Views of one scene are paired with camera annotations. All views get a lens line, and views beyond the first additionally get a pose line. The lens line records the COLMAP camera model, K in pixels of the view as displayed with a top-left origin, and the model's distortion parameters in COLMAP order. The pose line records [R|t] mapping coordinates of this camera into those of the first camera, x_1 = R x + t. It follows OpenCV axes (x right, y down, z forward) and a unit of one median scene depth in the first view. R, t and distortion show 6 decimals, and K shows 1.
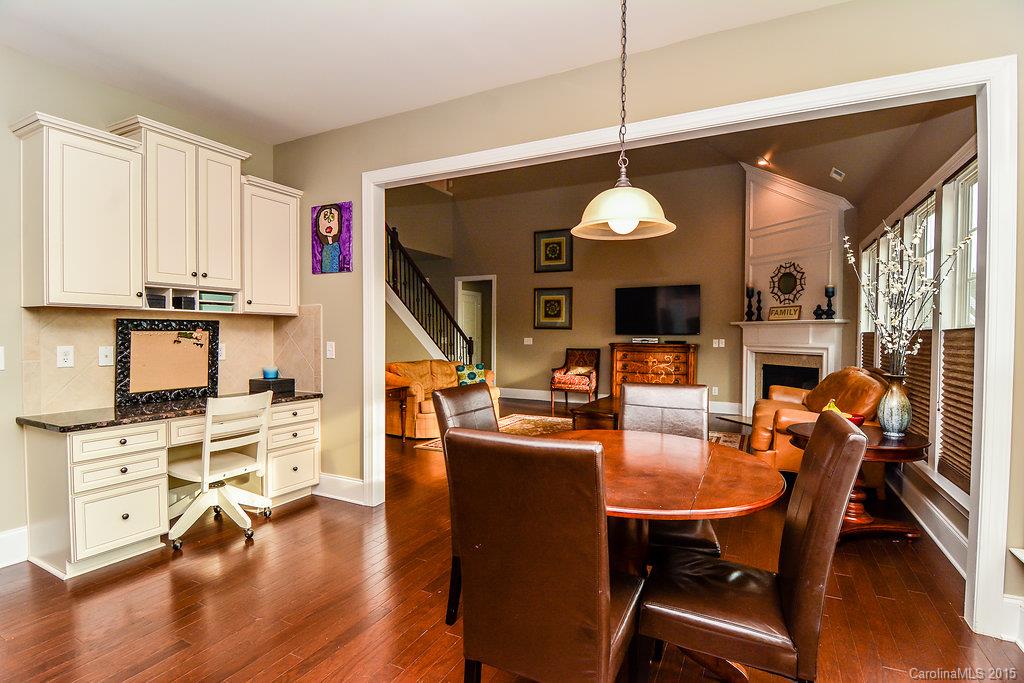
lens RADIAL K [[492.1, 0, 512.7], [0, 492.1, 339.8], [0, 0, 1]] dist [-0.010845, -0.003247]
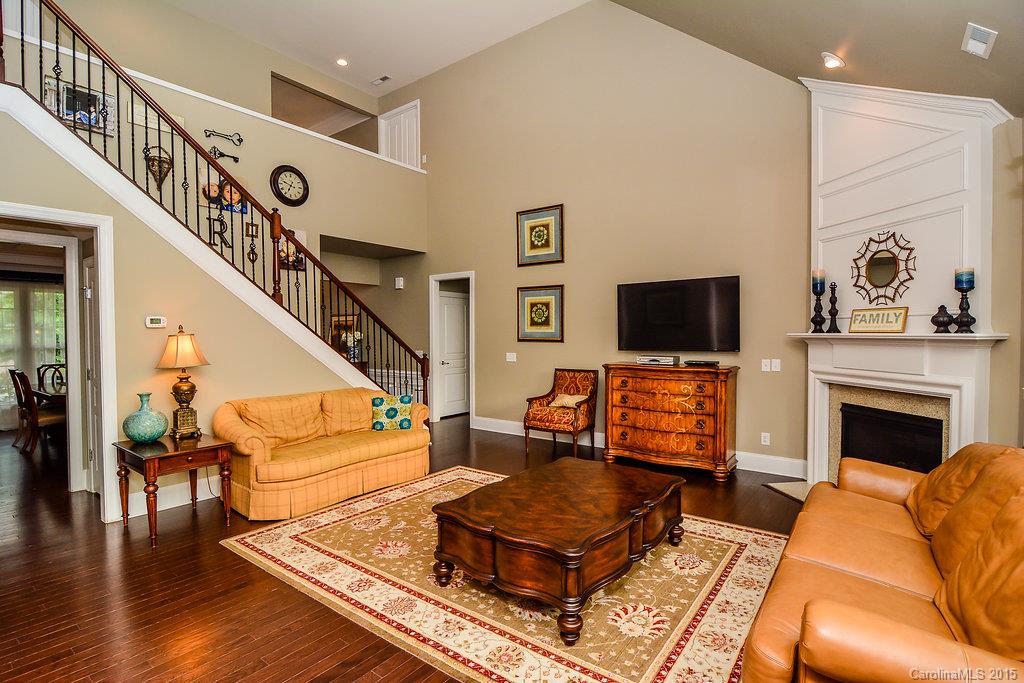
lens RADIAL K [[492.1, 0, 513.3], [0, 492.1, 339.9], [0, 0, 1]] dist [-0.010845, -0.003247]
pose [[0.984606, -0.006341, -0.174671, 0.213872], [0.006741, 0.999976, 0.001699, -0.032370], [0.174656, -0.002850, 0.984625, 0.328352]]
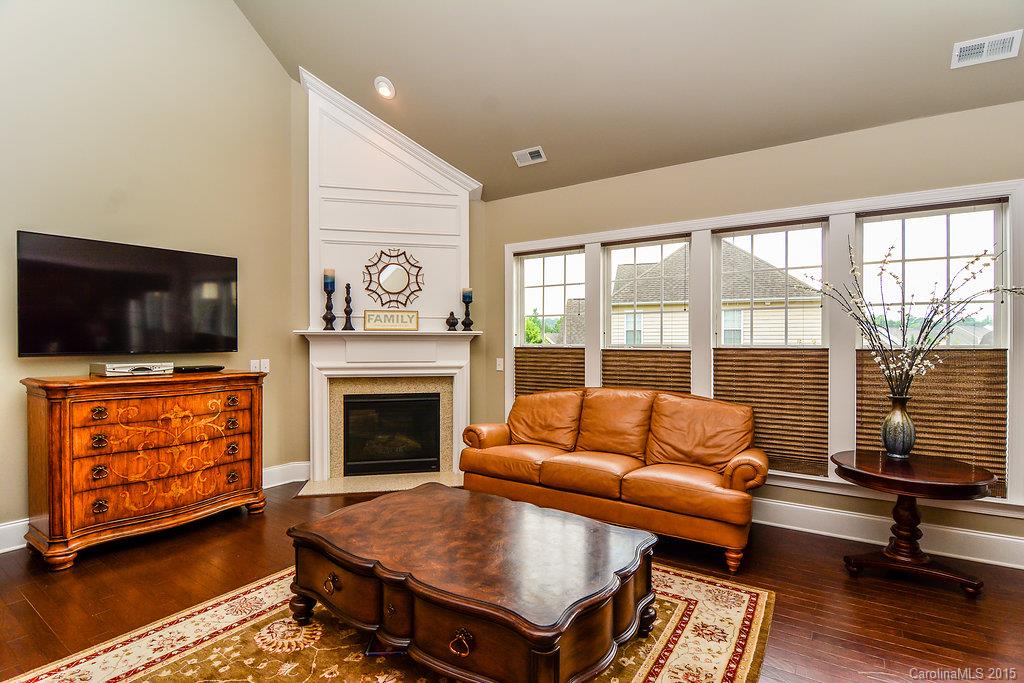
lens RADIAL K [[492.1, 0, 515.4], [0, 492.1, 345.9], [0, 0, 1]] dist [-0.010845, -0.003247]
pose [[0.112360, -0.010862, 0.993608, -0.121508], [0.013810, 0.999861, 0.009368, -0.020107], [-0.993572, 0.012669, 0.112495, 0.691910]]
